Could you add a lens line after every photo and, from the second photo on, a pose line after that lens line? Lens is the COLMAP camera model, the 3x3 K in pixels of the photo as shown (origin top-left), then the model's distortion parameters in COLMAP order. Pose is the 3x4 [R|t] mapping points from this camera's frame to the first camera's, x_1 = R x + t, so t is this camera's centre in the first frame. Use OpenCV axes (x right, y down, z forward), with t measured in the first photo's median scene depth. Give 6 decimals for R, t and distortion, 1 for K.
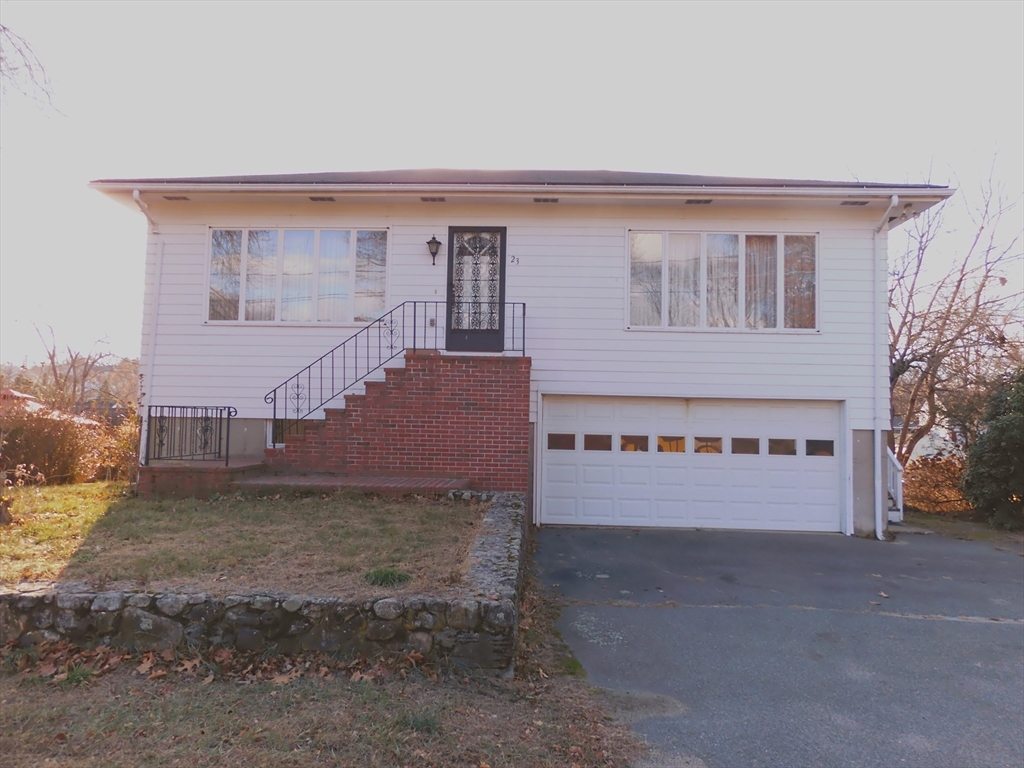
lens RADIAL K [[711.4, 0, 512.0], [0, 711.4, 384.0], [0, 0, 1]] dist [-0.008504, -0.001111]
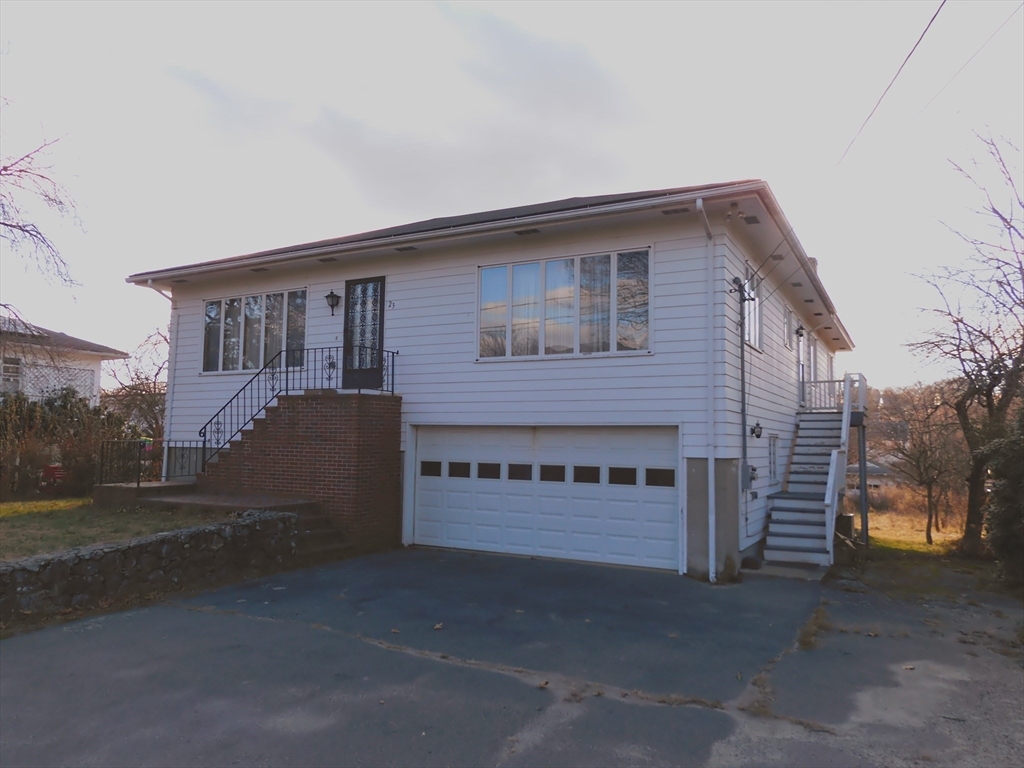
lens RADIAL K [[742.8, 0, 512.0], [0, 742.8, 384.0], [0, 0, 1]] dist [-0.009089, -0.000796]
pose [[0.896840, -0.043216, -0.440238, 0.683910], [0.030355, 0.998883, -0.036217, -0.002758], [0.441311, 0.019117, 0.897150, 0.043647]]
